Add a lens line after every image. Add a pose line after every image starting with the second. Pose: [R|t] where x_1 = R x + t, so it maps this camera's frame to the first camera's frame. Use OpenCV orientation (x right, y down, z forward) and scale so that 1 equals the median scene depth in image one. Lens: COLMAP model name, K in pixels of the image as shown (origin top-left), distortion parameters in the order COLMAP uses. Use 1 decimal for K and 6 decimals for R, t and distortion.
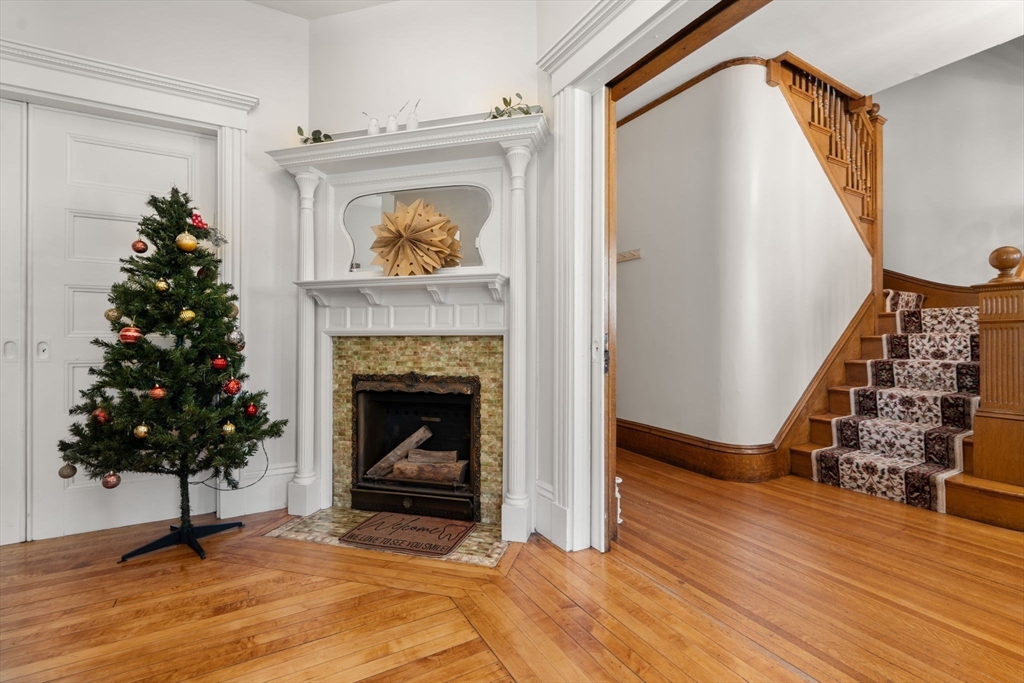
lens RADIAL K [[454.2, 0, 512.5], [0, 454.2, 335.7], [0, 0, 1]] dist [-0.000077, -0.000274]
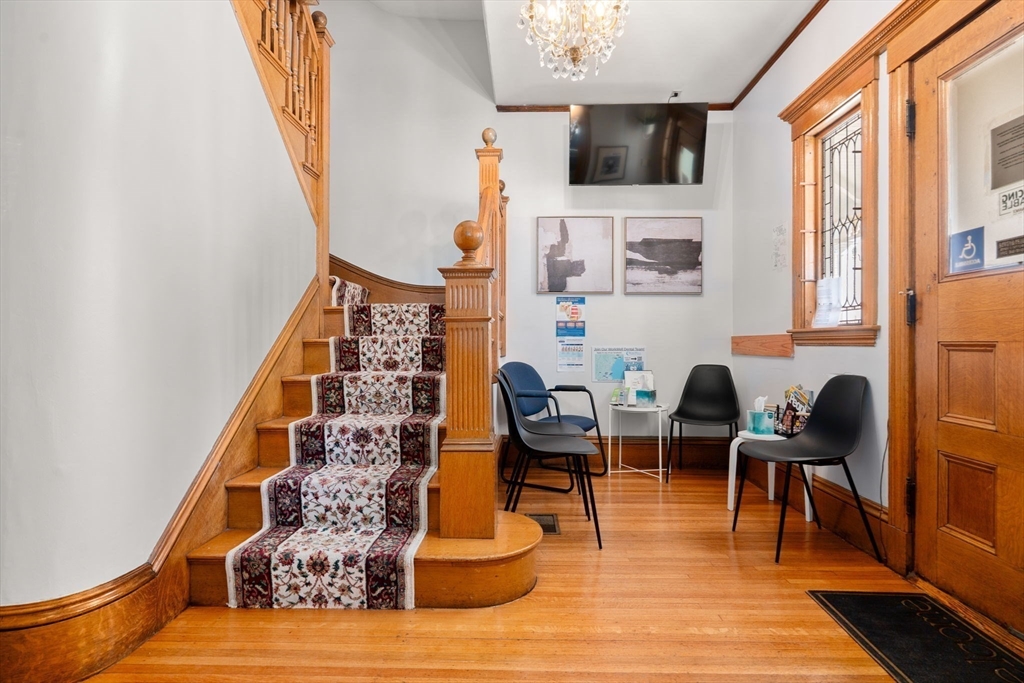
lens RADIAL K [[546.5, 0, 509.8], [0, 546.5, 339.8], [0, 0, 1]] dist [0.001558, 0.000228]
pose [[0.519211, 0.004758, 0.854633, 0.299359], [-0.003951, 0.999987, -0.003167, 0.003764], [-0.854637, -0.001732, 0.519224, 0.406758]]
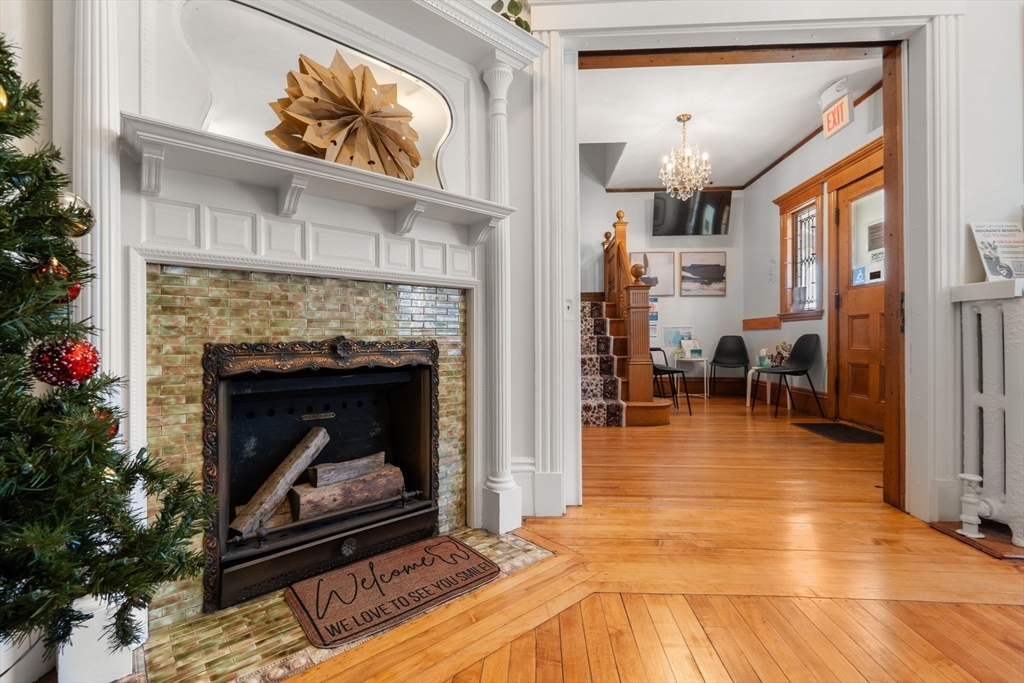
lens RADIAL K [[459.4, 0, 512.0], [0, 459.4, 341.5], [0, 0, 1]] dist [-0.000730, -0.000091]
pose [[0.542714, -0.007202, 0.839886, -0.530956], [0.001468, 0.999970, 0.007627, 0.070263], [-0.839916, -0.002906, 0.542709, 0.398737]]
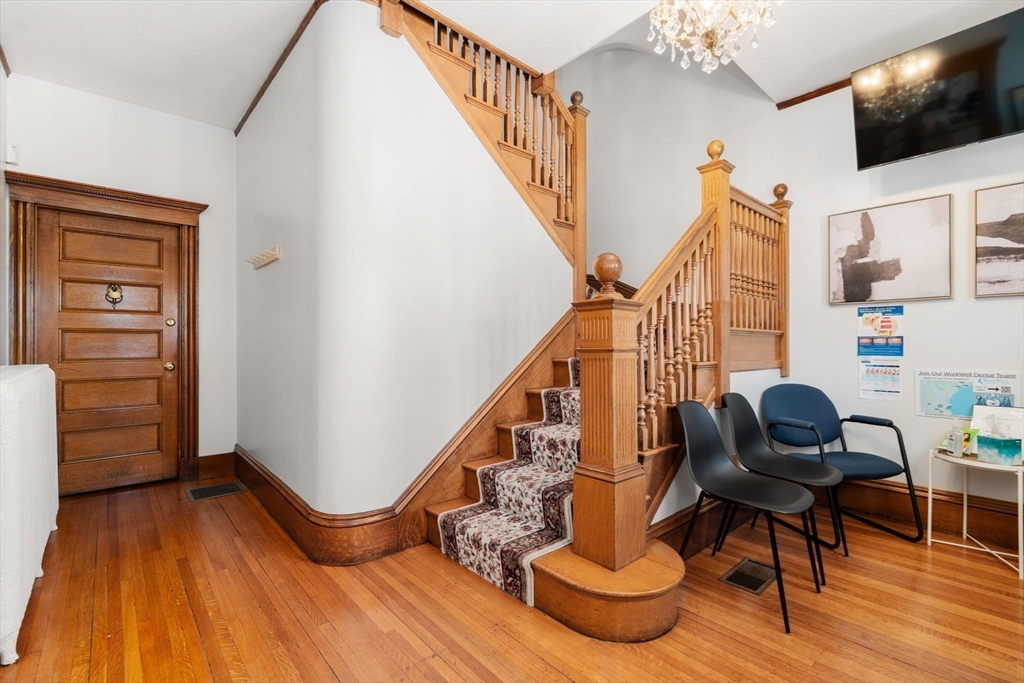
lens RADIAL K [[451.9, 0, 512.0], [0, 451.9, 341.5], [0, 0, 1]] dist [-0.000493, -0.000106]
pose [[0.978466, 0.001046, 0.206407, 0.661552], [0.000044, 0.999986, -0.005276, -0.036001], [-0.206409, 0.005171, 0.978452, 0.239263]]
